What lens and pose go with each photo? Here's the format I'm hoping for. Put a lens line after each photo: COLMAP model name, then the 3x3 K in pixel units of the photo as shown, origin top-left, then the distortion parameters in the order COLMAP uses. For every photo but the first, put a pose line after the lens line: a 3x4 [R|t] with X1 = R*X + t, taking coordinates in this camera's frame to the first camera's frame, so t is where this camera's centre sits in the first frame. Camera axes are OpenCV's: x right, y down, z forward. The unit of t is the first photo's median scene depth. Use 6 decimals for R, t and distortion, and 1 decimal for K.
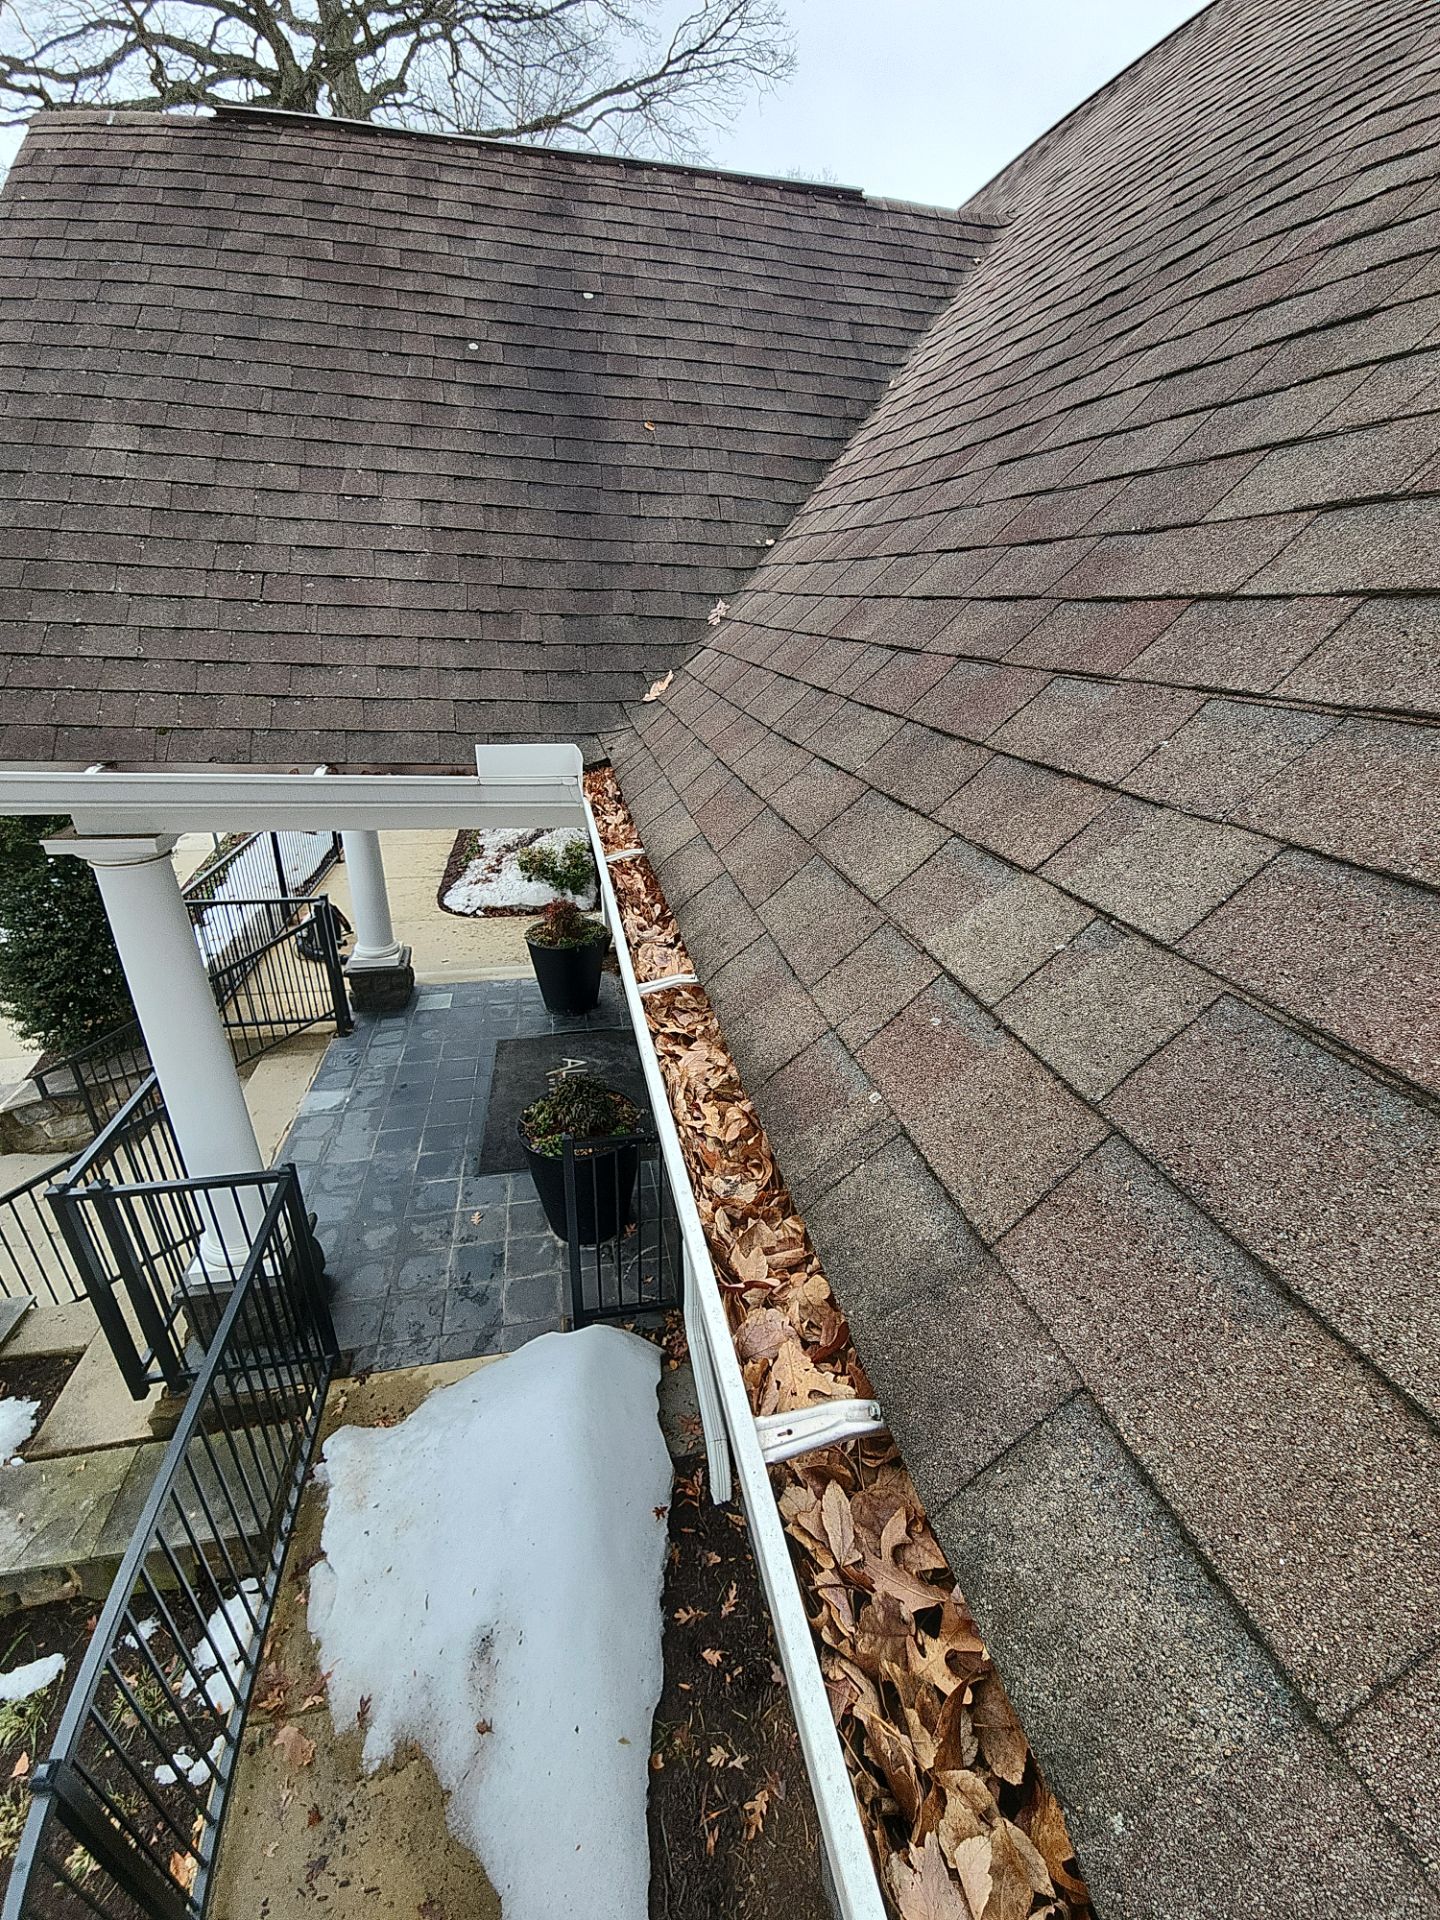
lens RADIAL K [[770.9, 0, 720.0], [0, 770.9, 960.0], [0, 0, 1]] dist [0.000502, 0.000001]
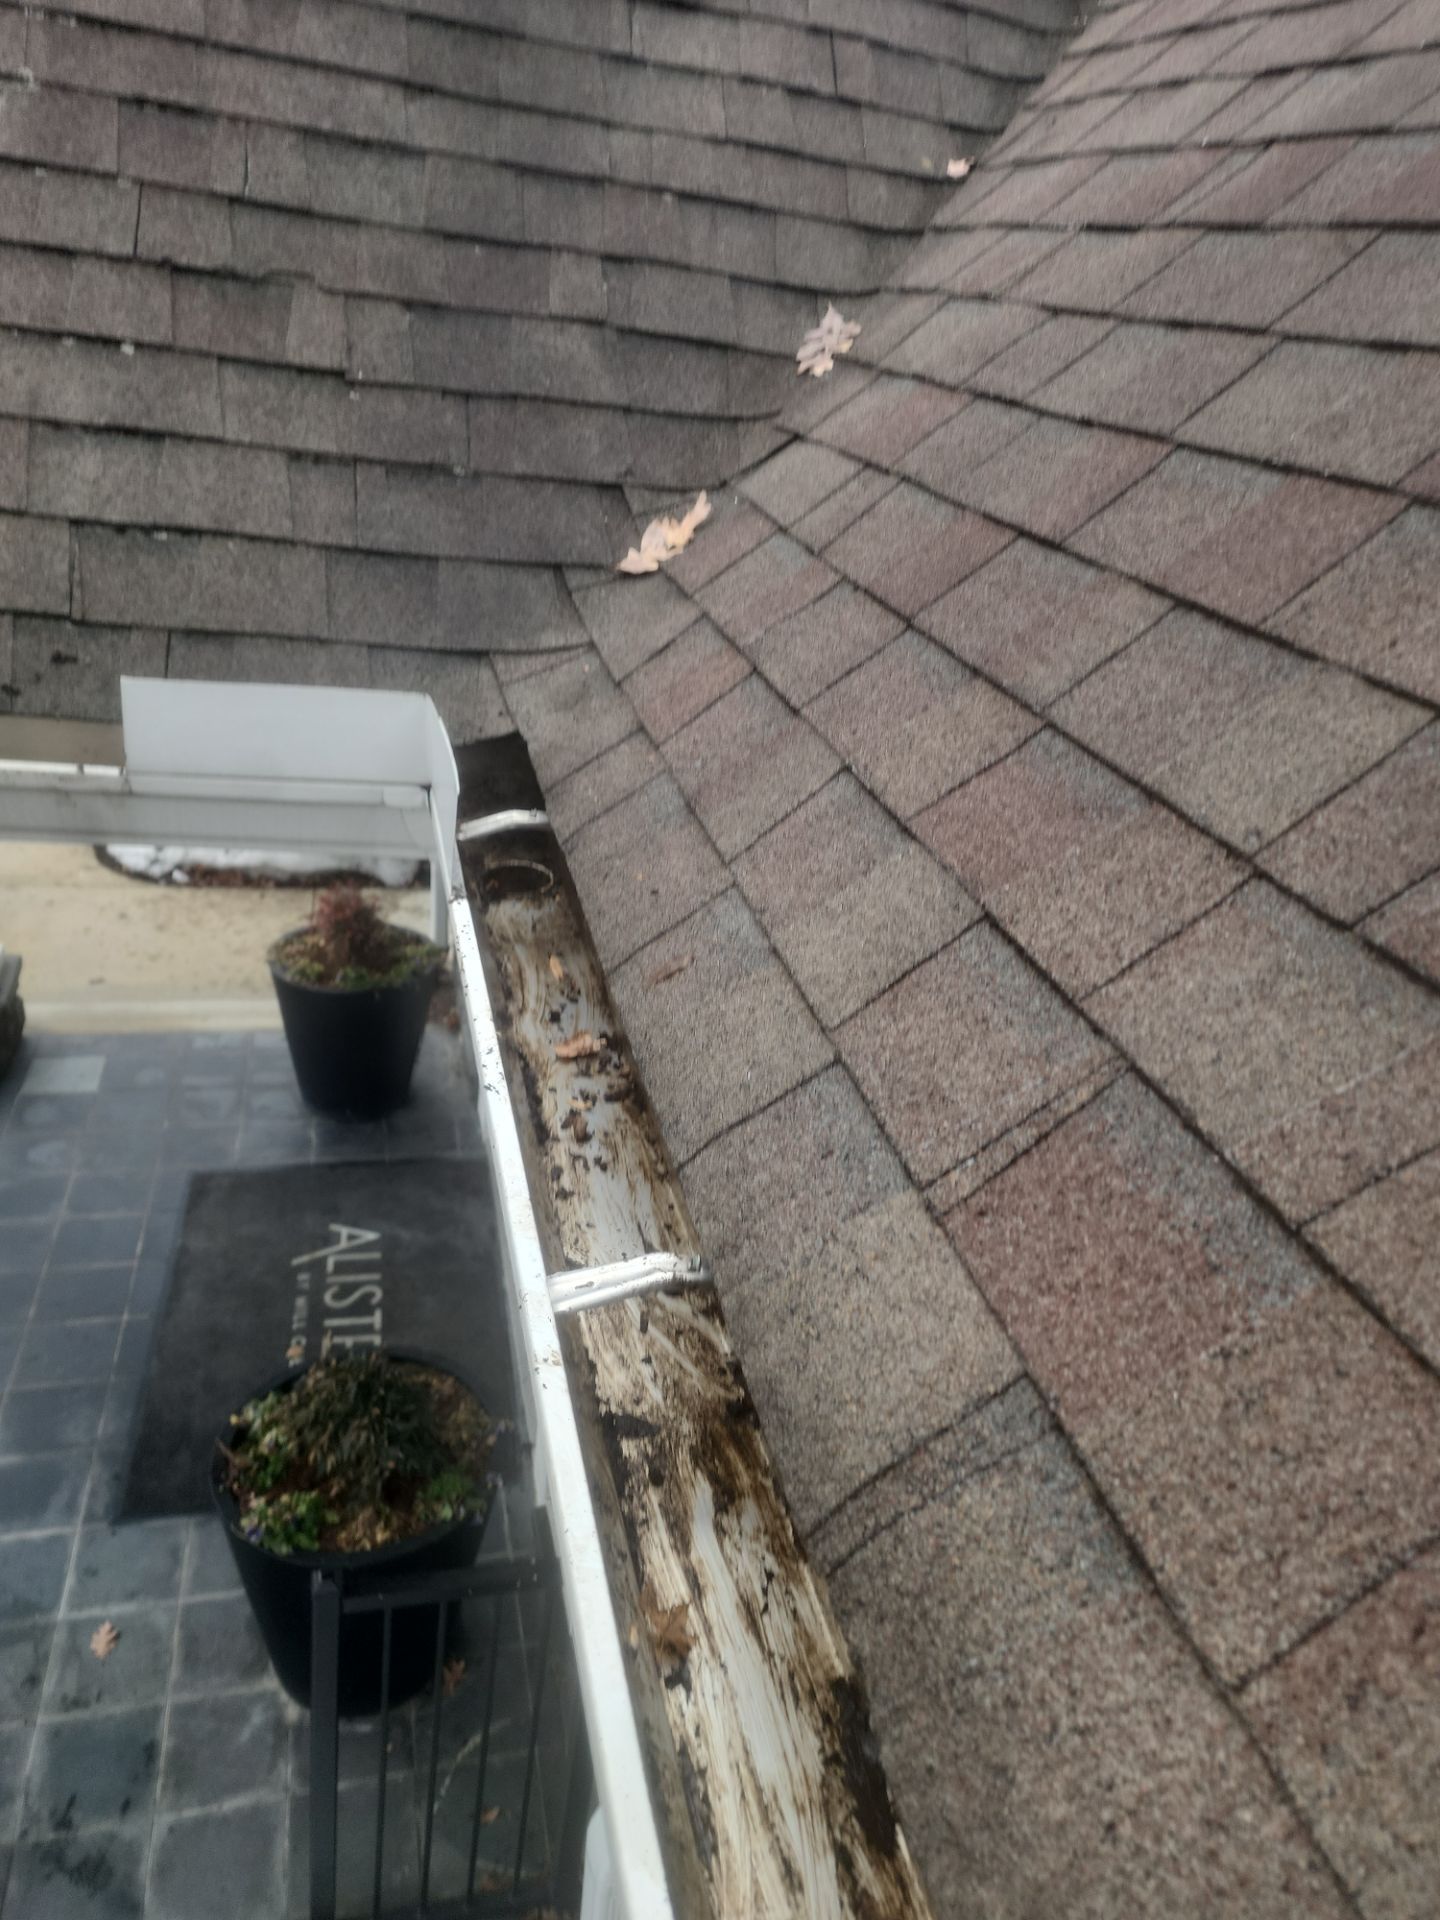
lens RADIAL K [[1339.9, 0, 720.0], [0, 1339.9, 960.0], [0, 0, 1]] dist [0.057669, -0.043423]
pose [[0.994749, 0.070568, 0.074130, -0.052179], [-0.071906, 0.997290, 0.015534, -0.099157], [-0.072833, -0.020783, 0.997128, 0.214940]]
